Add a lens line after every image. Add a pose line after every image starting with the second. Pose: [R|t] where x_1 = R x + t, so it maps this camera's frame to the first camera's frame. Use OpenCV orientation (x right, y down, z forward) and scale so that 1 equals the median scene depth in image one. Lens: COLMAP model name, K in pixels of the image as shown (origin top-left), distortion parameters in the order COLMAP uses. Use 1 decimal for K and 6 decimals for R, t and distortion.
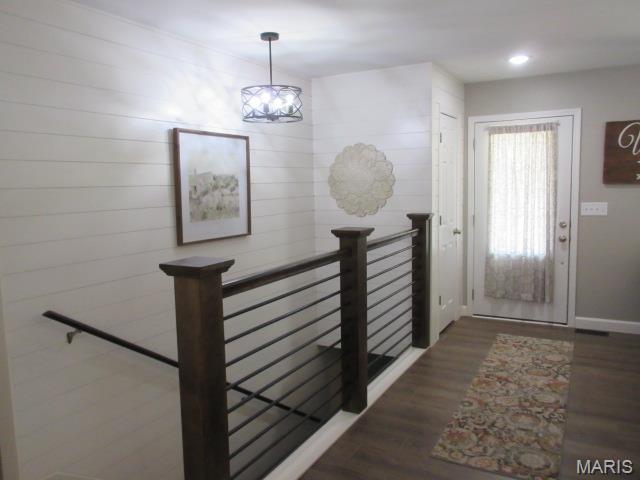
lens RADIAL K [[501.4, 0, 319.8], [0, 501.4, 242.2], [0, 0, 1]] dist [0.008911, -0.001184]
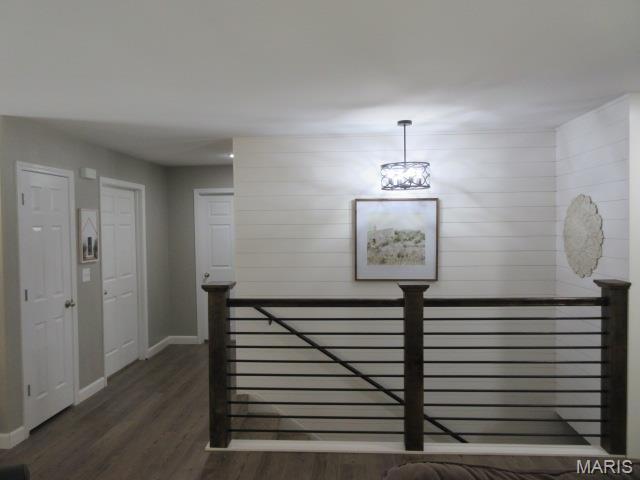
lens RADIAL K [[475.2, 0, 320.0], [0, 475.2, 238.7], [0, 0, 1]] dist [-0.006427, -0.001306]
pose [[0.430772, 0.038387, -0.901644, 0.808870], [-0.104948, 0.994447, -0.007803, -0.082302], [0.896338, 0.097987, 0.432409, 0.292601]]
